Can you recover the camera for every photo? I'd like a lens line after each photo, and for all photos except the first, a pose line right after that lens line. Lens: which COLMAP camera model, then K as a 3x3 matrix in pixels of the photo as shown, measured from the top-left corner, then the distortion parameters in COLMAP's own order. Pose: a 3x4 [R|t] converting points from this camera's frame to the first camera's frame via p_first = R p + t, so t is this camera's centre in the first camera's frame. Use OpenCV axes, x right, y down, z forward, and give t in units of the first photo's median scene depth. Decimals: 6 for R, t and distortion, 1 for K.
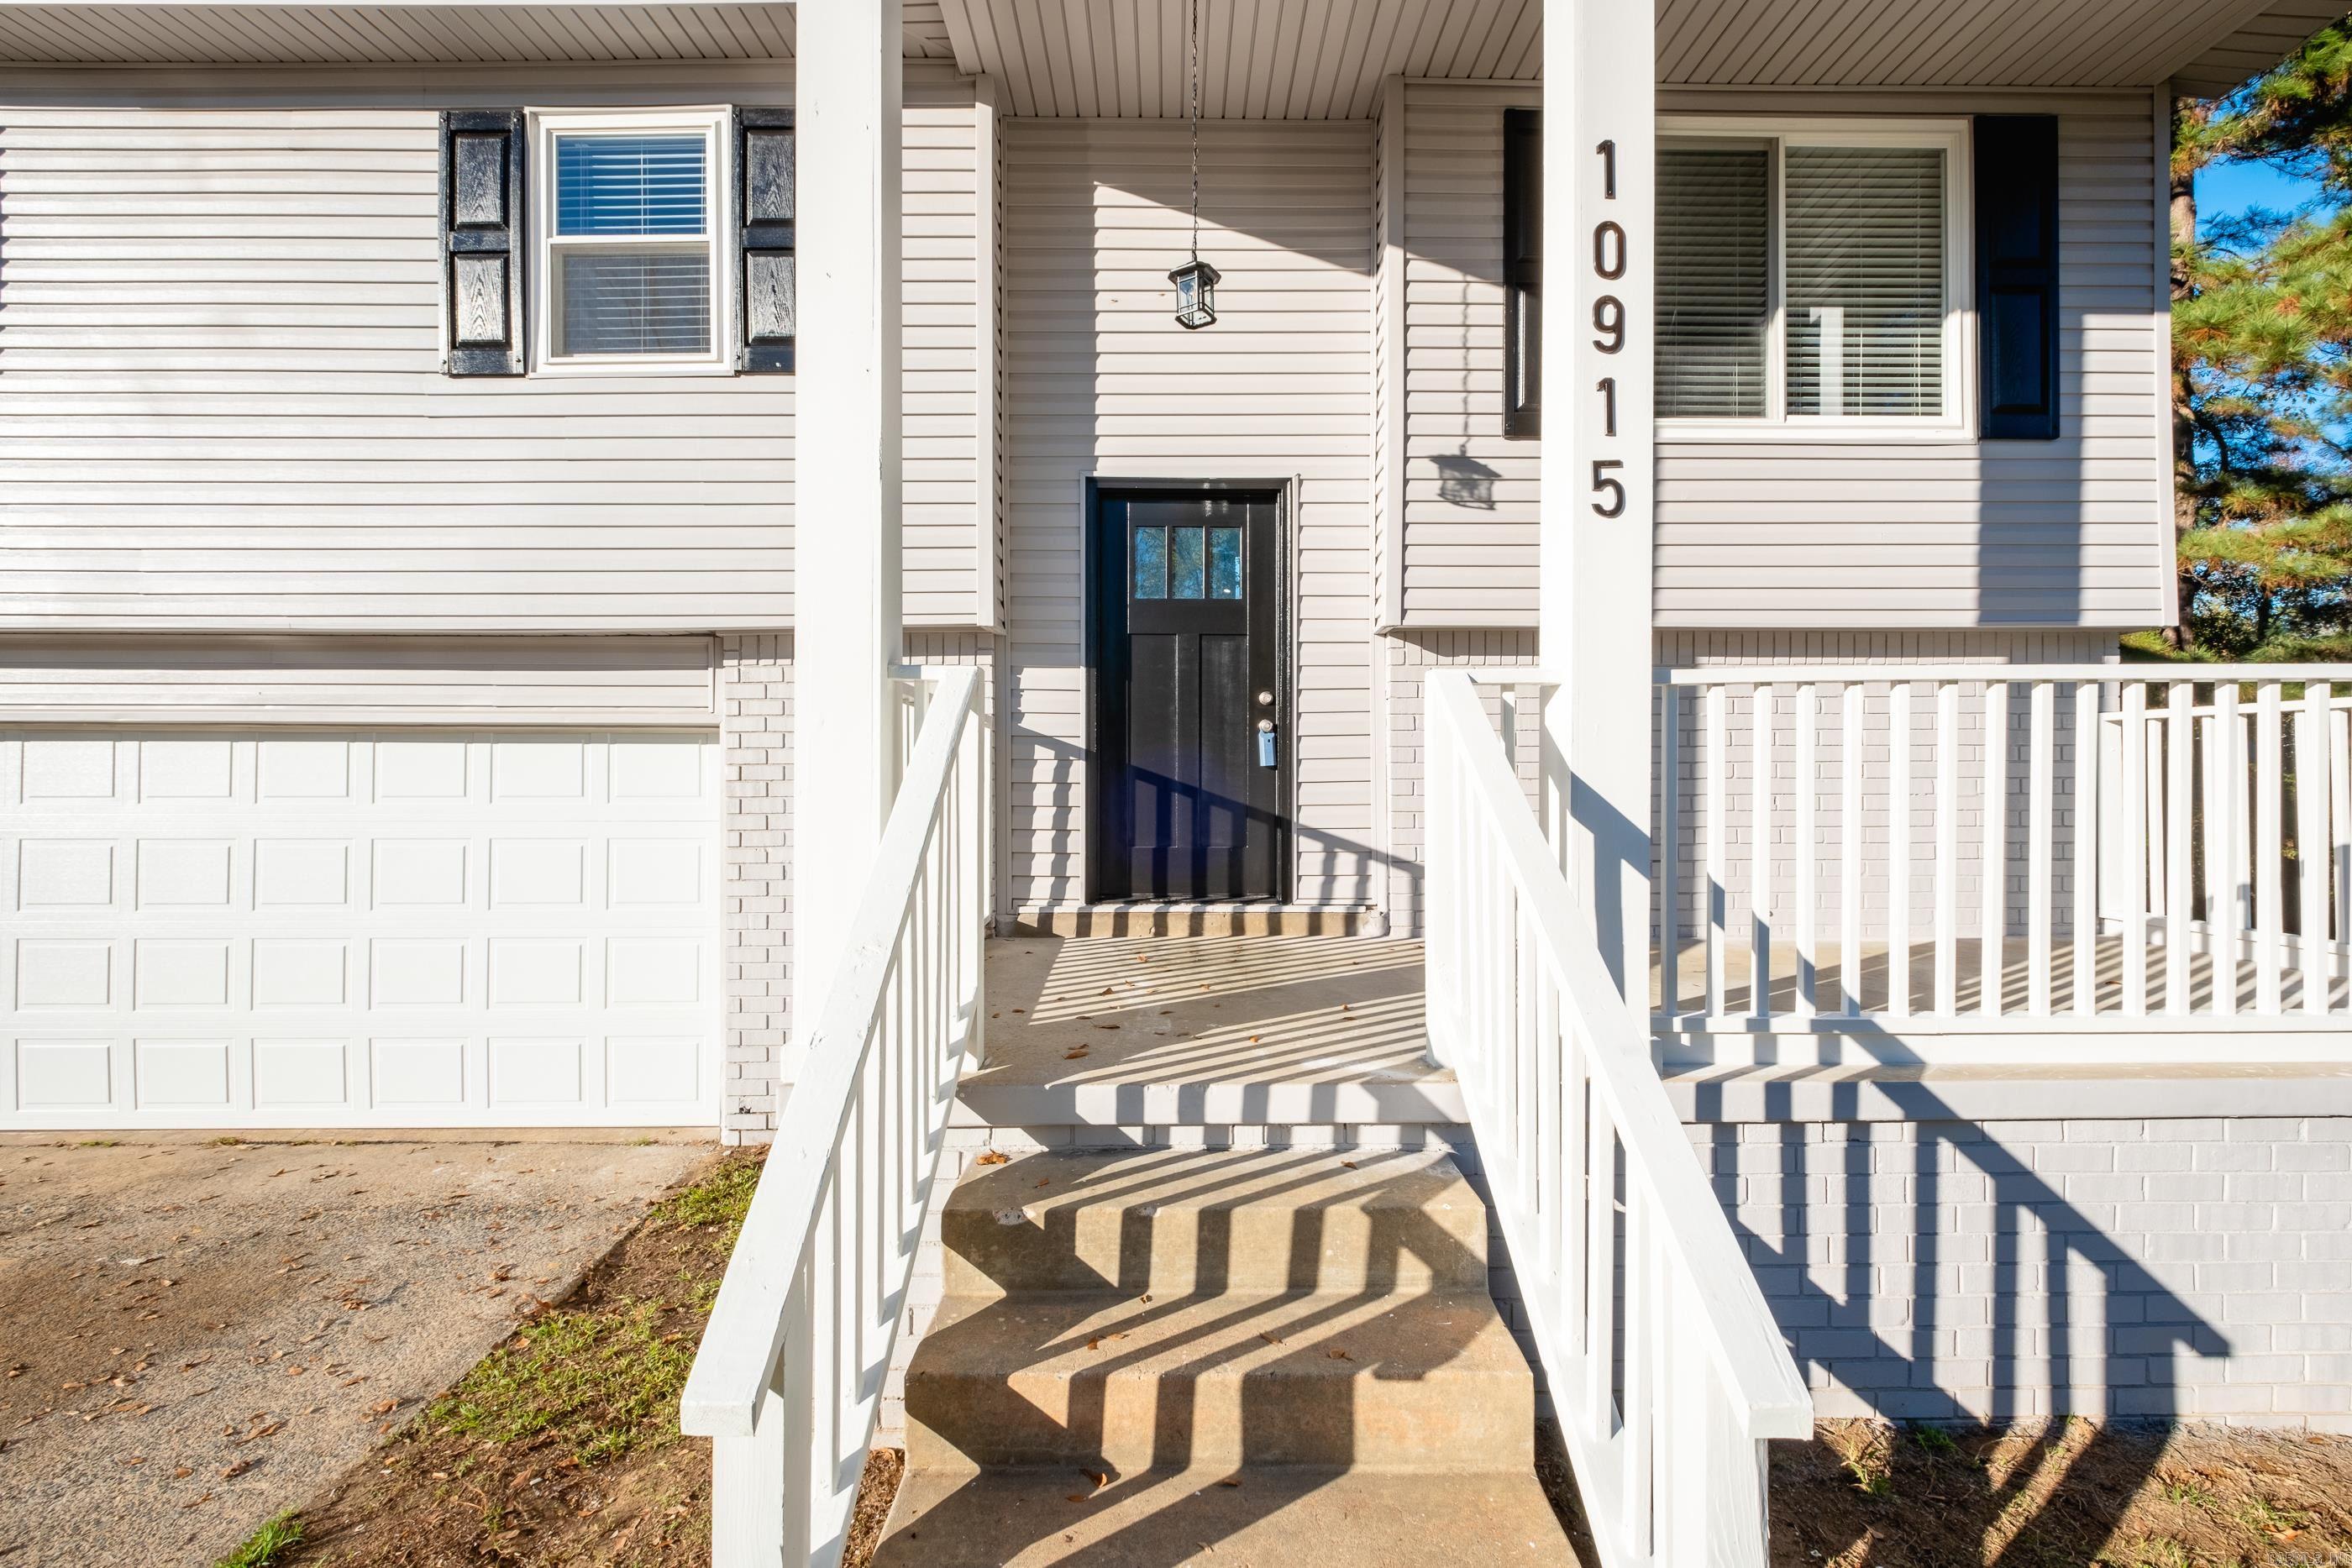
lens RADIAL K [[1062.1, 0, 1186.9], [0, 1062.1, 780.9], [0, 0, 1]] dist [0.000737, -0.001008]
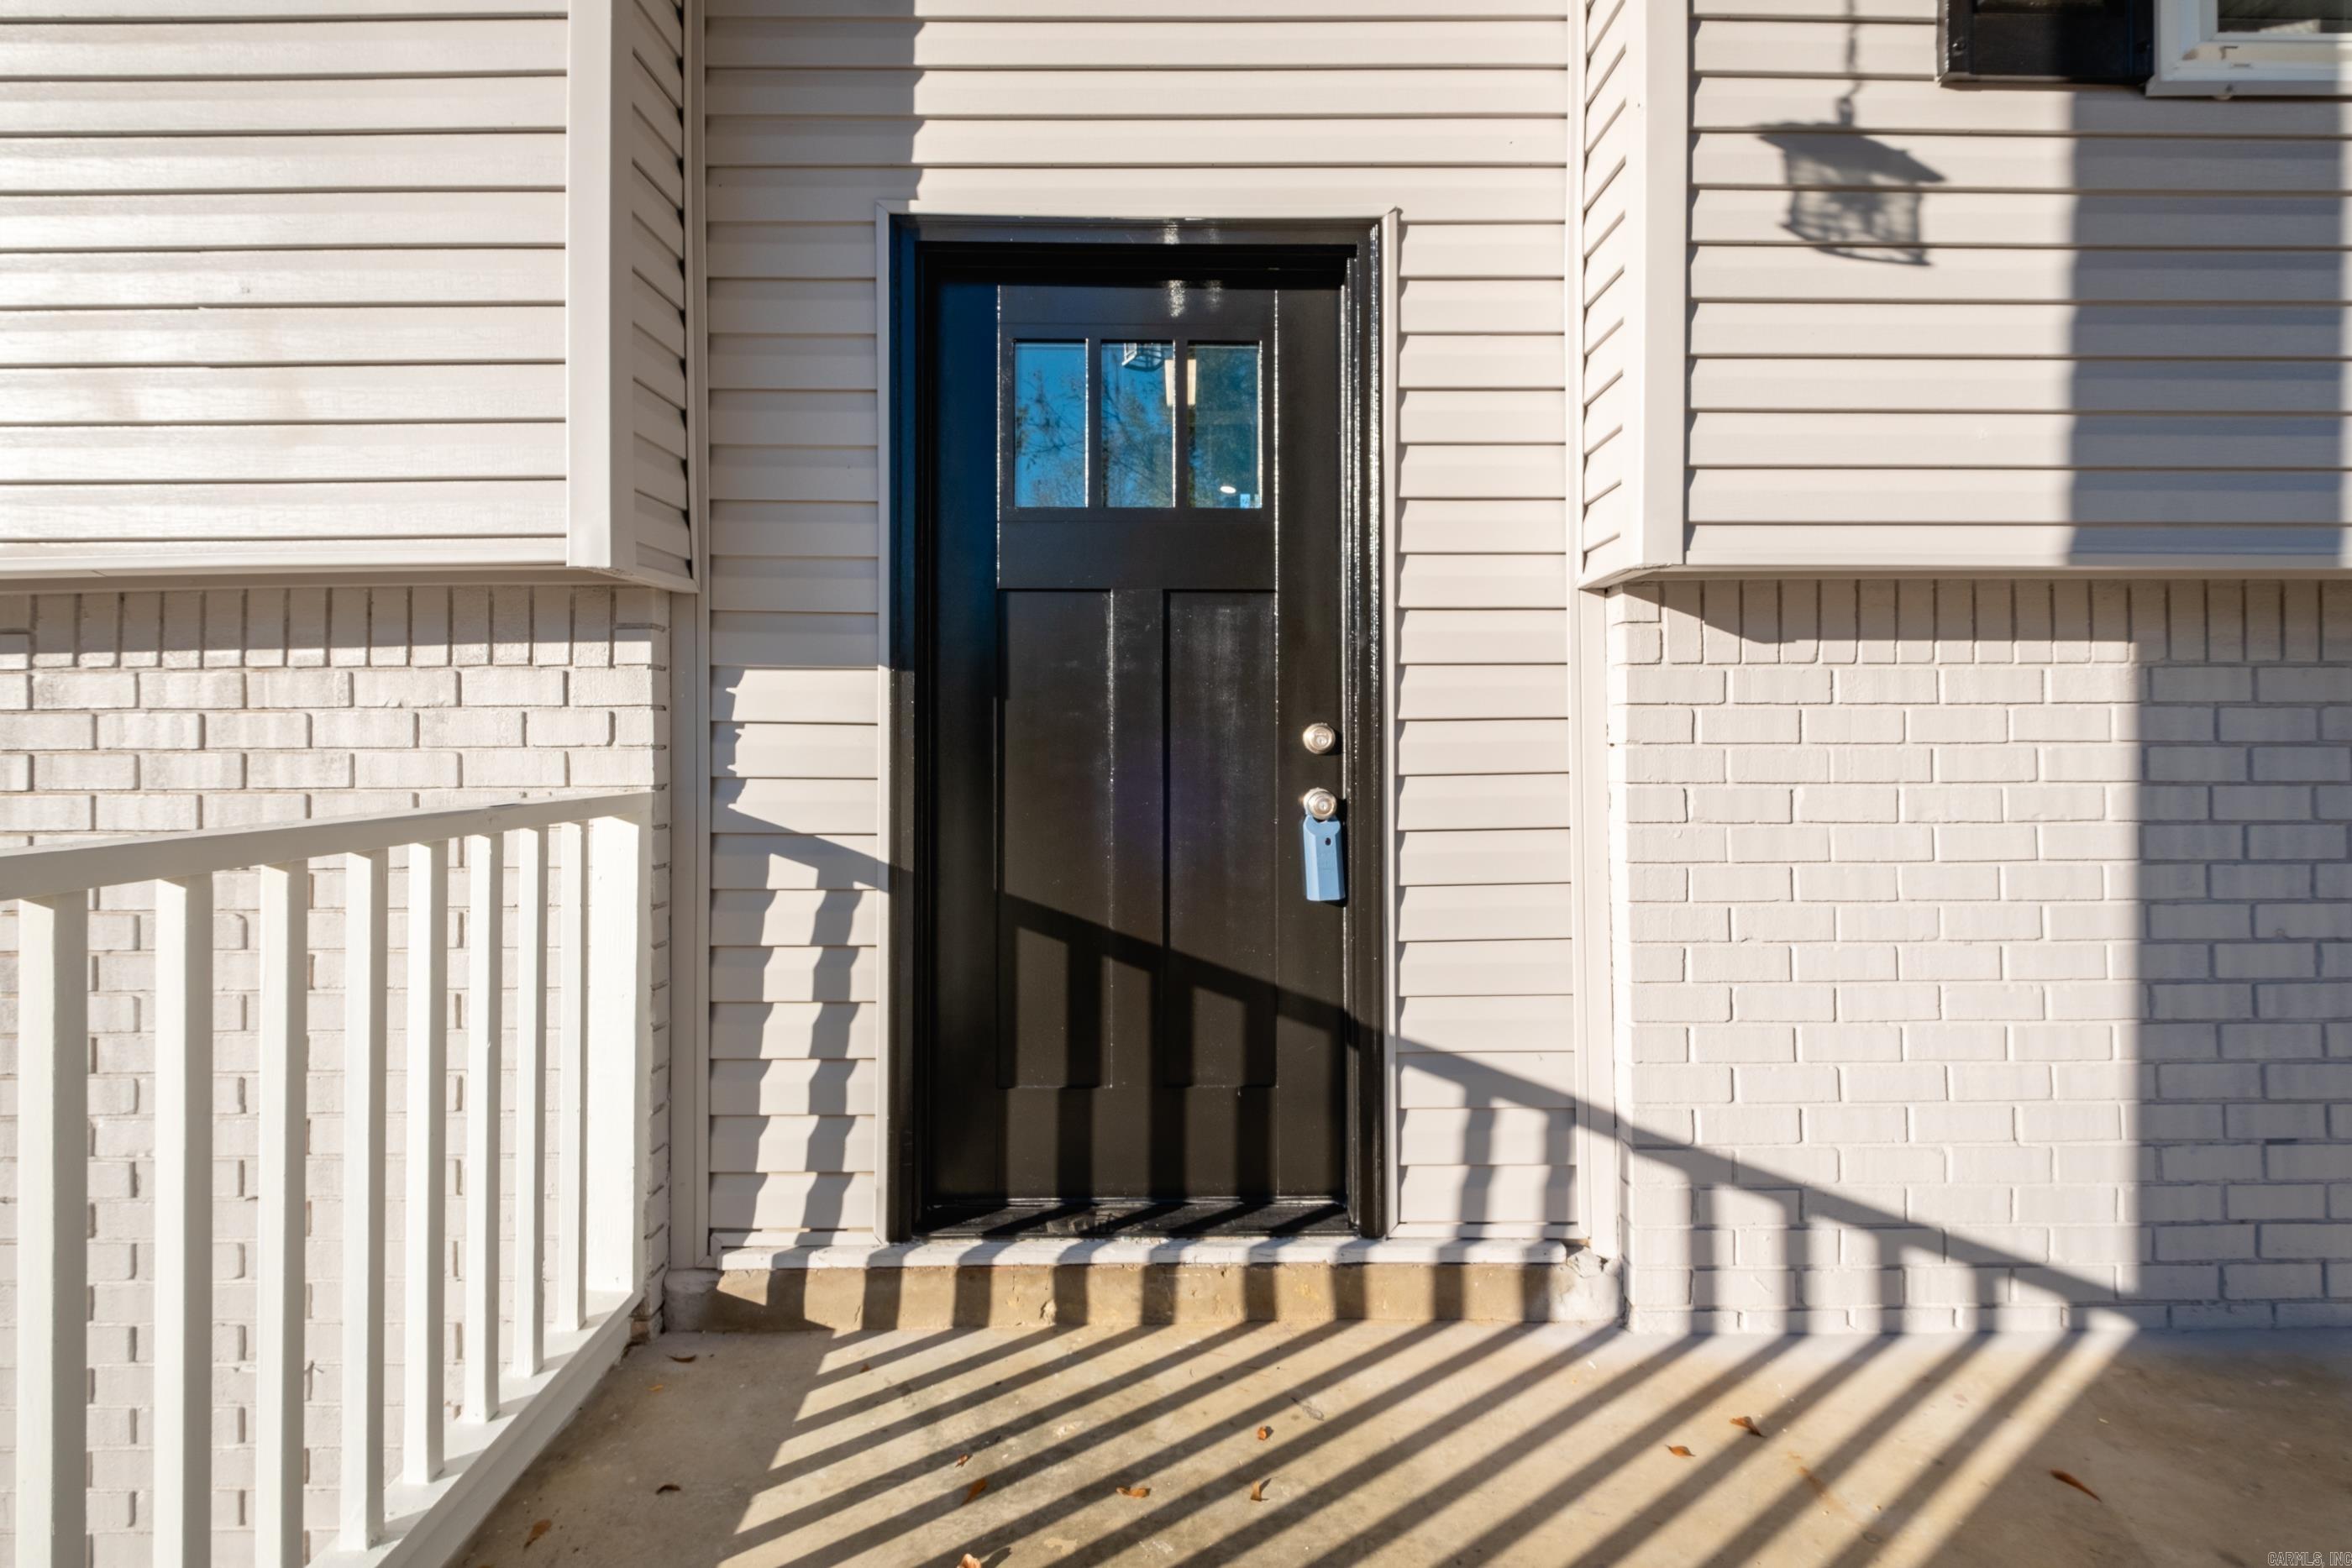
lens RADIAL K [[977.0, 0, 1166.5], [0, 977.0, 712.9], [0, 0, 1]] dist [-0.000951, -0.000369]
pose [[0.999953, -0.001784, 0.009558, 0.009610], [0.002000, 0.999742, -0.022638, -0.084985], [-0.009515, 0.022656, 0.999698, 0.648260]]
